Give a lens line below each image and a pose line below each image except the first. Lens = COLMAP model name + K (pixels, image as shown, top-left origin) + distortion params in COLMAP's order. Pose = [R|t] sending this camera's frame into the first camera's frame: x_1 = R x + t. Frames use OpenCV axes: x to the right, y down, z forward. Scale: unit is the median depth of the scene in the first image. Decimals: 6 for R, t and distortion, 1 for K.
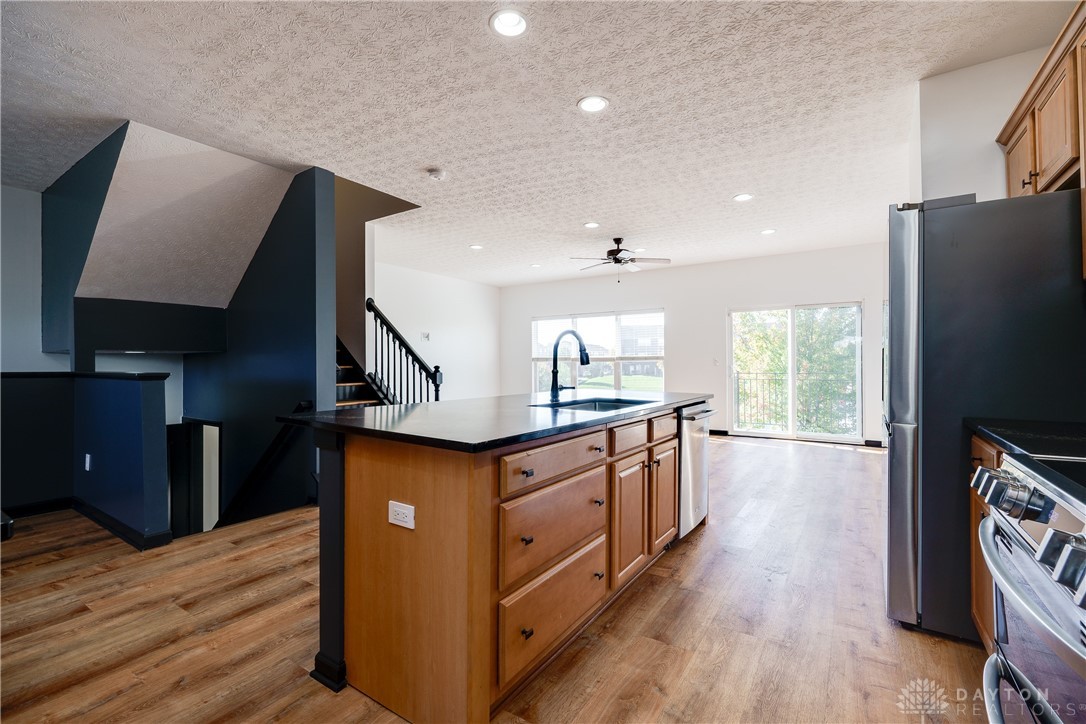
lens RADIAL K [[480.6, 0, 548.5], [0, 480.6, 359.7], [0, 0, 1]] dist [-0.006452, 0.000563]
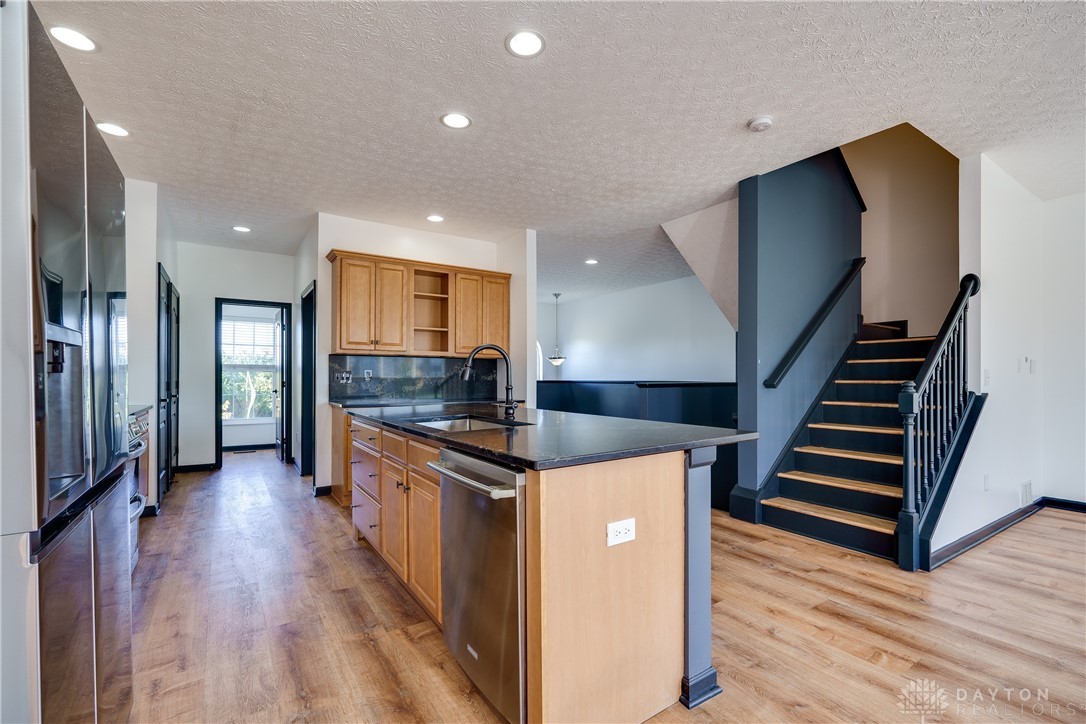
lens RADIAL K [[480.6, 0, 543.0], [0, 480.6, 377.3], [0, 0, 1]] dist [-0.006452, 0.000563]
pose [[-0.397193, 0.006399, -0.917713, 0.355961], [0.011157, 0.999935, 0.002144, 0.001158], [0.917667, -0.009388, -0.397239, 0.595840]]
